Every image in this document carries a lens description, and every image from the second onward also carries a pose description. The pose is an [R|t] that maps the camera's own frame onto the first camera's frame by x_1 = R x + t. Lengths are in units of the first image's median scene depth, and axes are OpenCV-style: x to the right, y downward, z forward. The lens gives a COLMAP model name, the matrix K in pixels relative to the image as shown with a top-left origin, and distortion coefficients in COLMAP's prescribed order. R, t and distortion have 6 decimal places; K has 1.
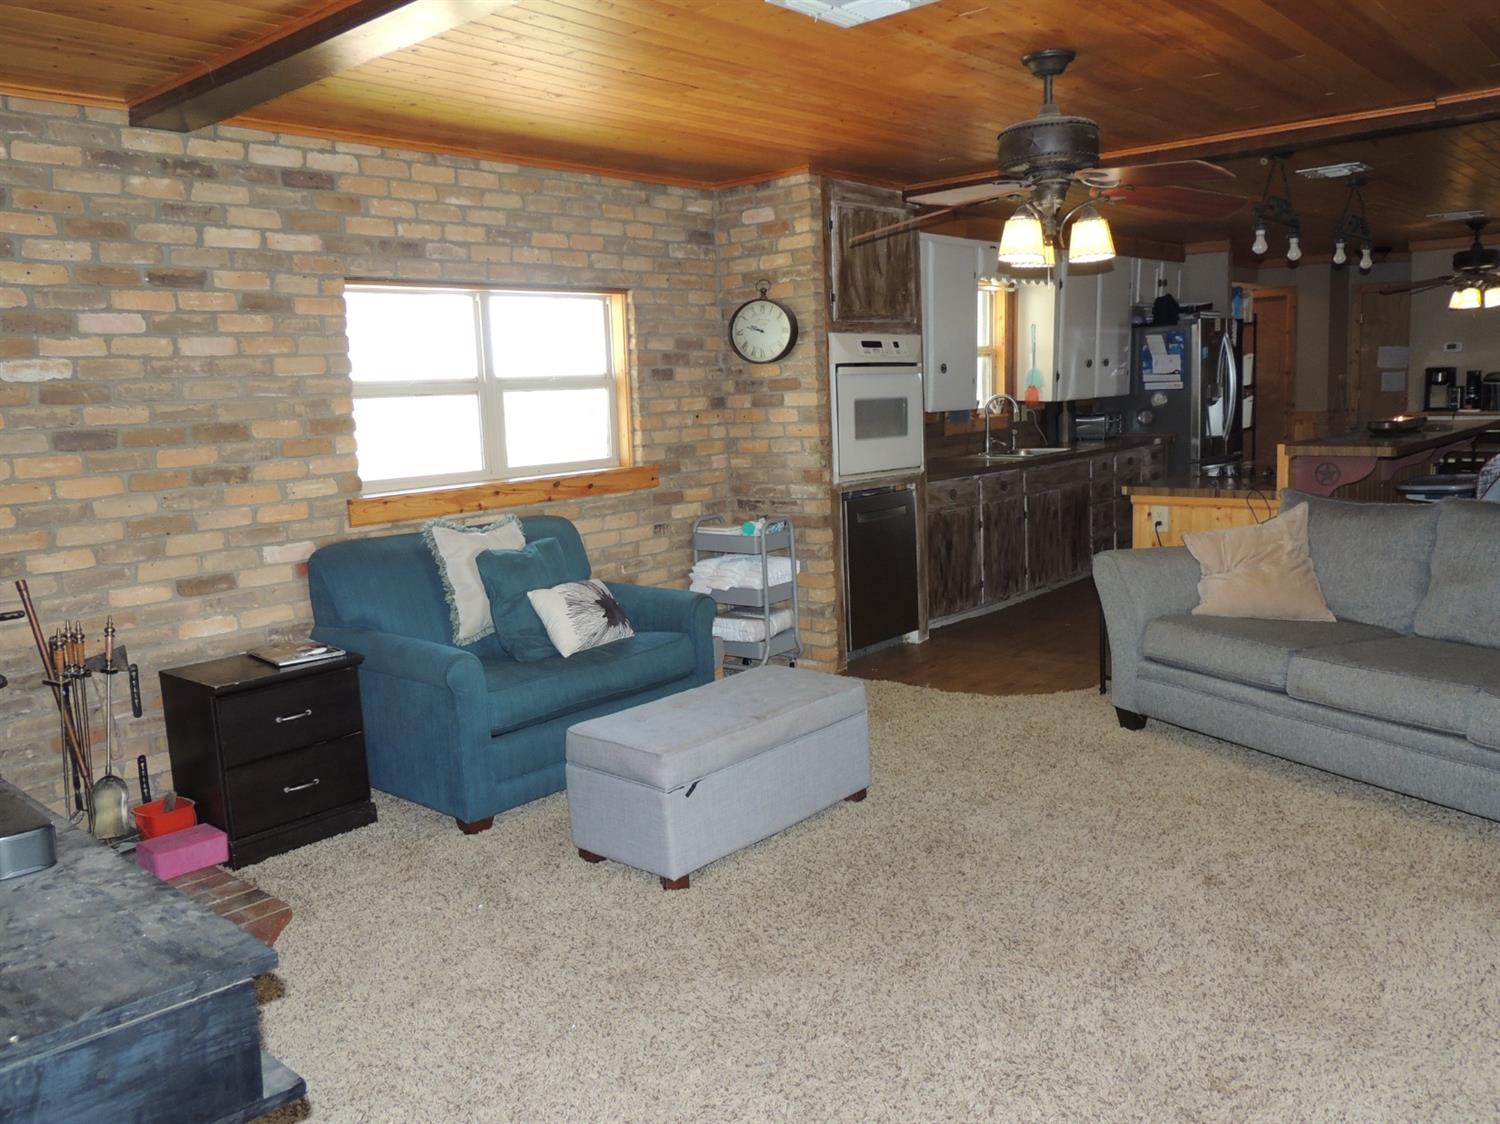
lens RADIAL K [[1188.0, 0, 747.7], [0, 1188.0, 564.7], [0, 0, 1]] dist [0.000963, -0.001232]
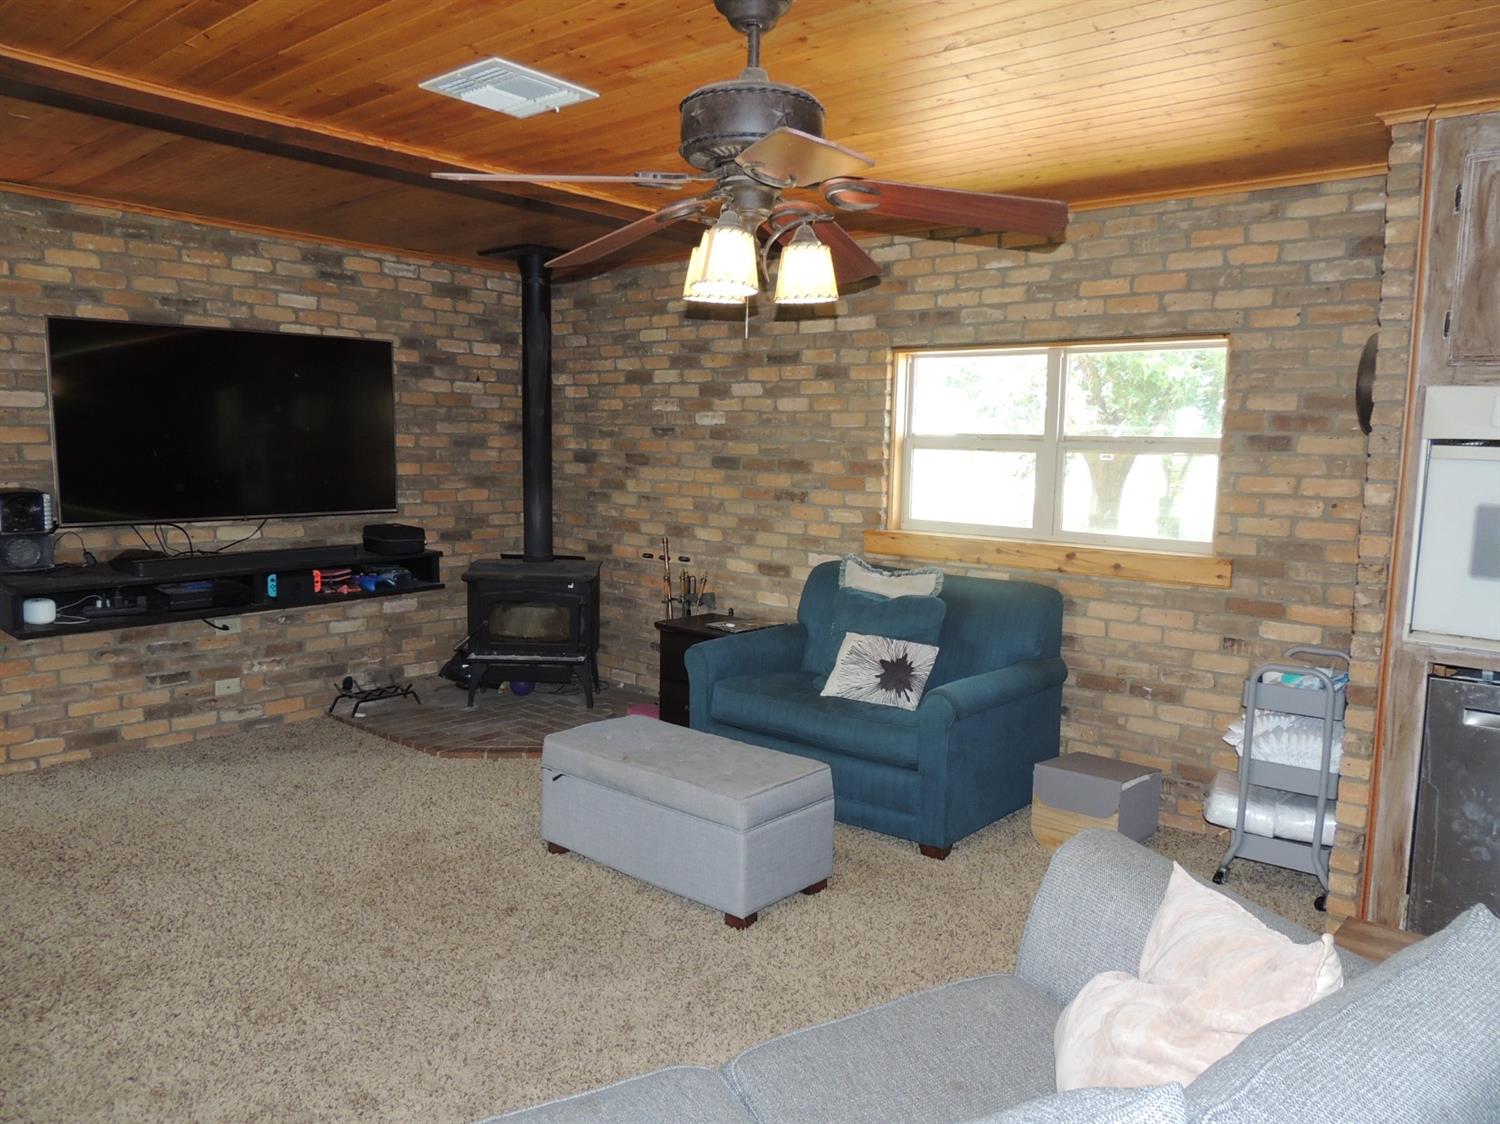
lens RADIAL K [[1086.0, 0, 748.4], [0, 1086.0, 557.1], [0, 0, 1]] dist [-0.007013, 0.002659]
pose [[0.008479, 0.150829, -0.988523, 0.782145], [-0.172346, 0.973986, 0.147133, -0.173437], [0.985000, 0.169120, 0.034254, 0.863512]]
